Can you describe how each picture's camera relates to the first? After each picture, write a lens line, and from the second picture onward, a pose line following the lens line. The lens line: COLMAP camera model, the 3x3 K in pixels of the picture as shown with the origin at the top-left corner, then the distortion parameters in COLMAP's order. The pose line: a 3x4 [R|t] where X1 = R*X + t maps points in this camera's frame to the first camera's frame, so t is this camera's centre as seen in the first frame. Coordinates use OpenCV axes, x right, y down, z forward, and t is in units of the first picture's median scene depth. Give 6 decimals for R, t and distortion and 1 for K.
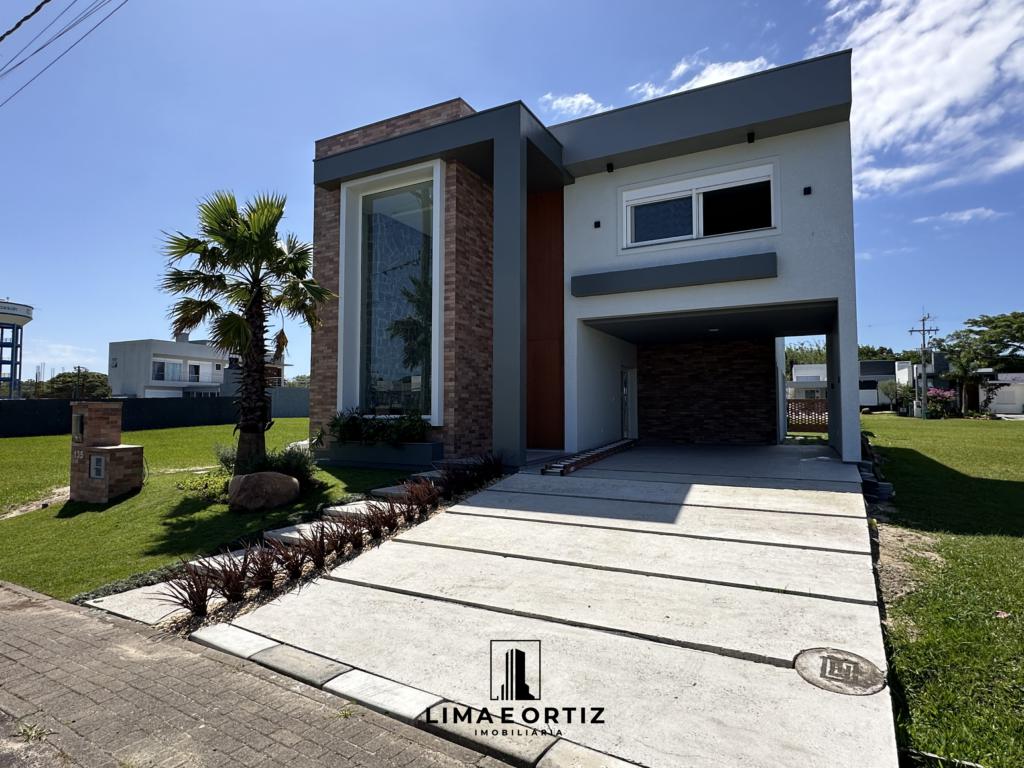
lens RADIAL K [[558.3, 0, 512.0], [0, 558.3, 384.3], [0, 0, 1]] dist [-0.004683, 0.002078]
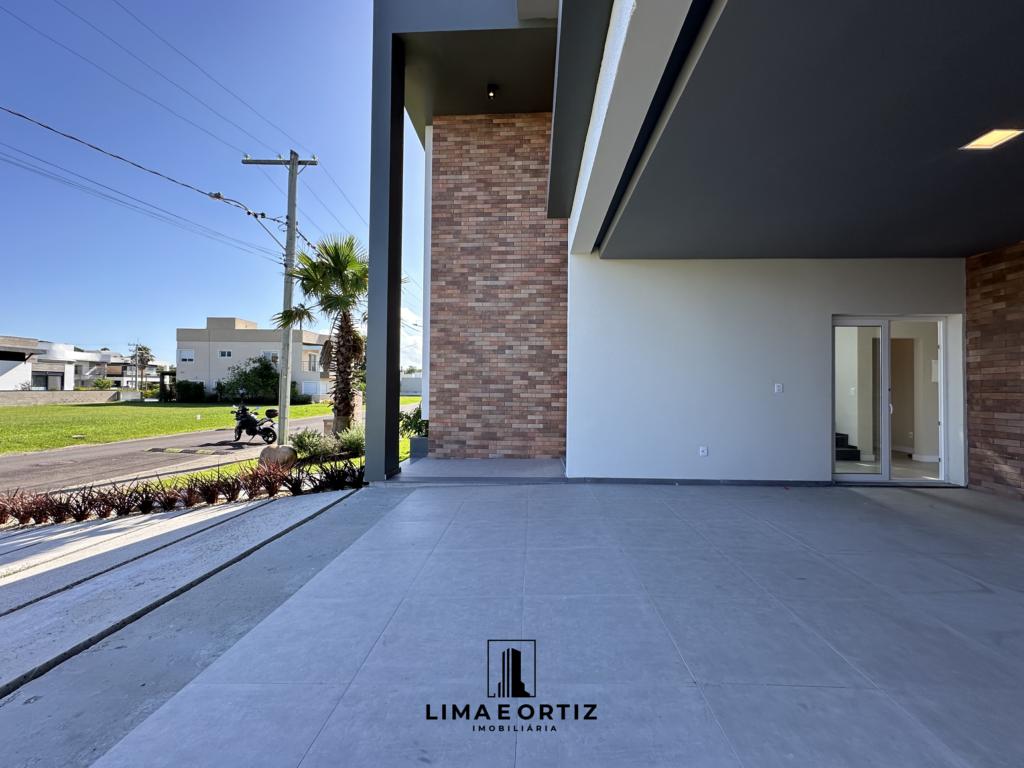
lens RADIAL K [[410.6, 0, 511.9], [0, 410.6, 381.9], [0, 0, 1]] dist [-0.003965, 0.001076]
pose [[0.420363, -0.011930, -0.907278, 0.520560], [0.034840, 0.999388, 0.003001, 0.014879], [0.906687, -0.032871, 0.420522, 0.815782]]
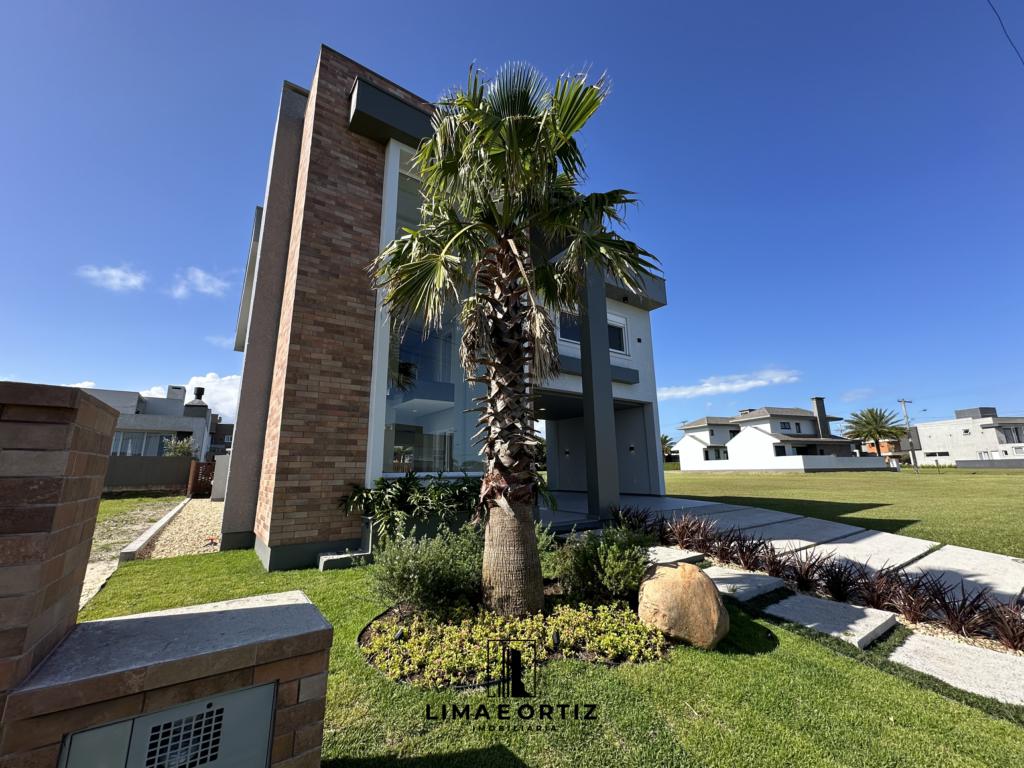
lens RADIAL K [[410.6, 0, 514.3], [0, 410.6, 382.2], [0, 0, 1]] dist [-0.003965, 0.001076]
pose [[0.445018, 0.184309, 0.876350, -0.690971], [-0.031323, 0.981196, -0.190454, 0.041105], [-0.894973, 0.057305, 0.442424, 0.703980]]
